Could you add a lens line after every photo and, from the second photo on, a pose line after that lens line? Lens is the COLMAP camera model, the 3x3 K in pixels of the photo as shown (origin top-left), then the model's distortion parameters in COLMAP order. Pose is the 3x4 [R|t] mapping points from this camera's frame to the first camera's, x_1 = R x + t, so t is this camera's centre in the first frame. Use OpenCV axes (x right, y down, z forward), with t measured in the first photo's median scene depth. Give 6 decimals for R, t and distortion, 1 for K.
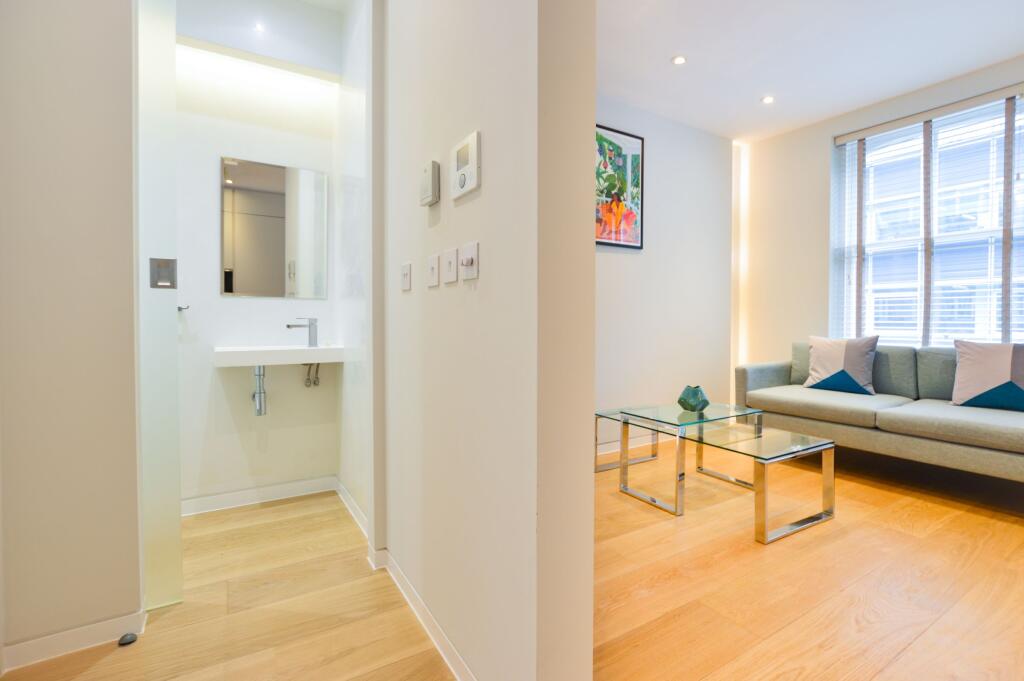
lens RADIAL K [[441.9, 0, 539.4], [0, 441.9, 331.3], [0, 0, 1]] dist [-0.012965, 0.000522]
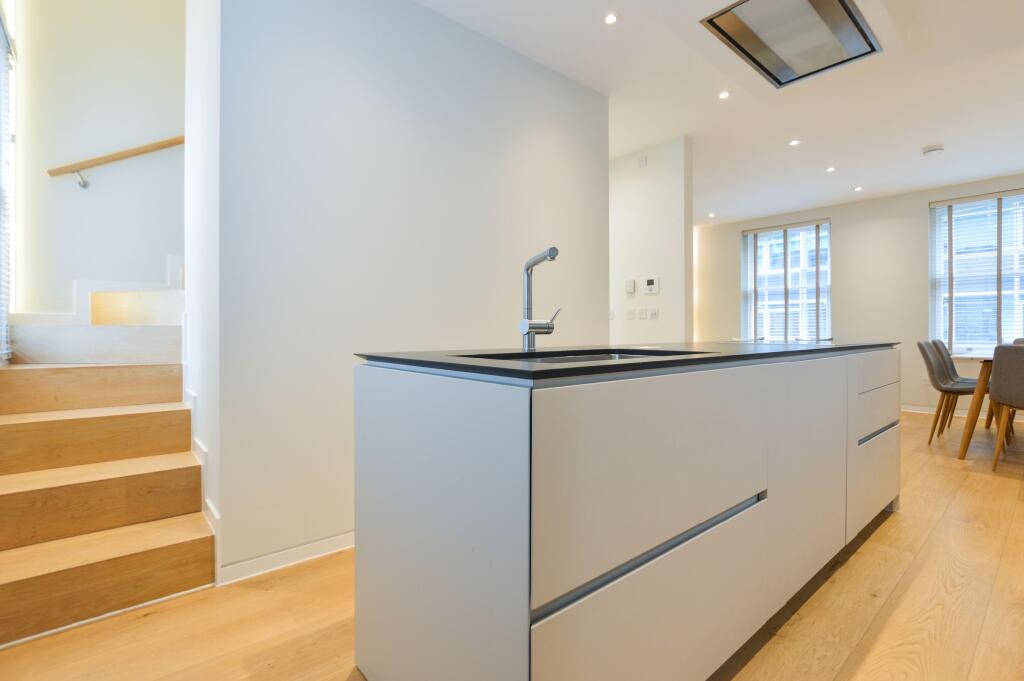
lens RADIAL K [[441.9, 0, 539.4], [0, 441.9, 331.3], [0, 0, 1]] dist [-0.012965, 0.000522]
pose [[0.986120, 0.001225, 0.166030, -0.497561], [0.002273, 0.999779, -0.020881, 0.018742], [-0.166019, 0.020969, 0.985900, -0.706989]]
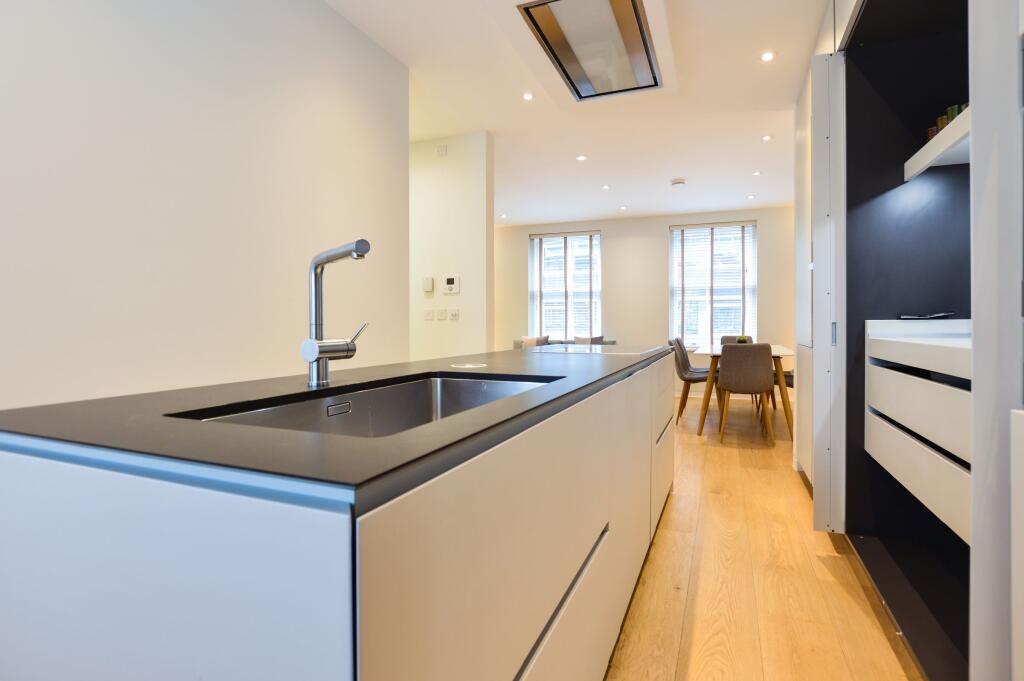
lens RADIAL K [[441.9, 0, 539.4], [0, 441.9, 331.3], [0, 0, 1]] dist [-0.012965, 0.000522]
pose [[0.800278, -0.006983, 0.599589, -0.495565], [0.012007, 0.999918, -0.004381, -0.001114], [-0.599509, 0.010705, 0.800296, -0.623171]]
